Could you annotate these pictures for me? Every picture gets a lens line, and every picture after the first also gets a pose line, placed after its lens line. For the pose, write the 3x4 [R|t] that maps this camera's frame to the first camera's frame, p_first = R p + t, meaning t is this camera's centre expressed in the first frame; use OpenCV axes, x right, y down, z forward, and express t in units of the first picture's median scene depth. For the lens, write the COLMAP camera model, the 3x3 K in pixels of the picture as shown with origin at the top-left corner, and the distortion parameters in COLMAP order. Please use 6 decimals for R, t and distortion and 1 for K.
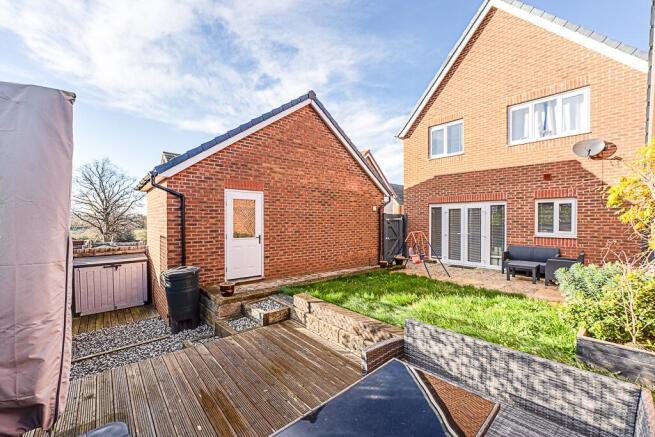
lens RADIAL K [[262.6, 0, 328.6], [0, 262.6, 231.4], [0, 0, 1]] dist [-0.013812, -0.000146]
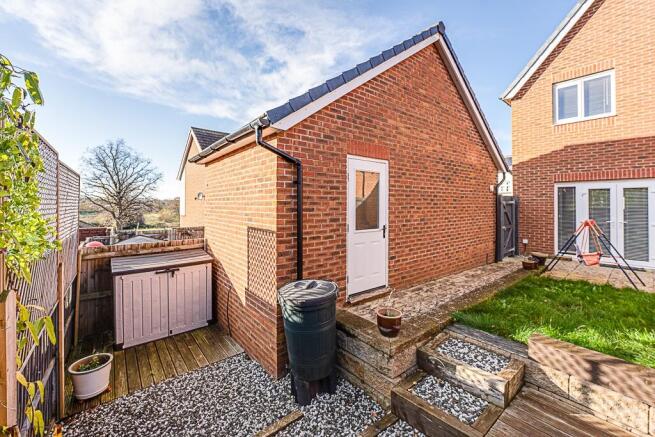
lens RADIAL K [[270.0, 0, 329.0], [0, 270.0, 209.8], [0, 0, 1]] dist [-0.016378, 0.000054]
pose [[0.999612, 0.001066, -0.027828, -0.368041], [-0.001702, 0.999737, -0.022854, -0.009318], [0.027796, 0.022892, 0.999351, 0.291861]]
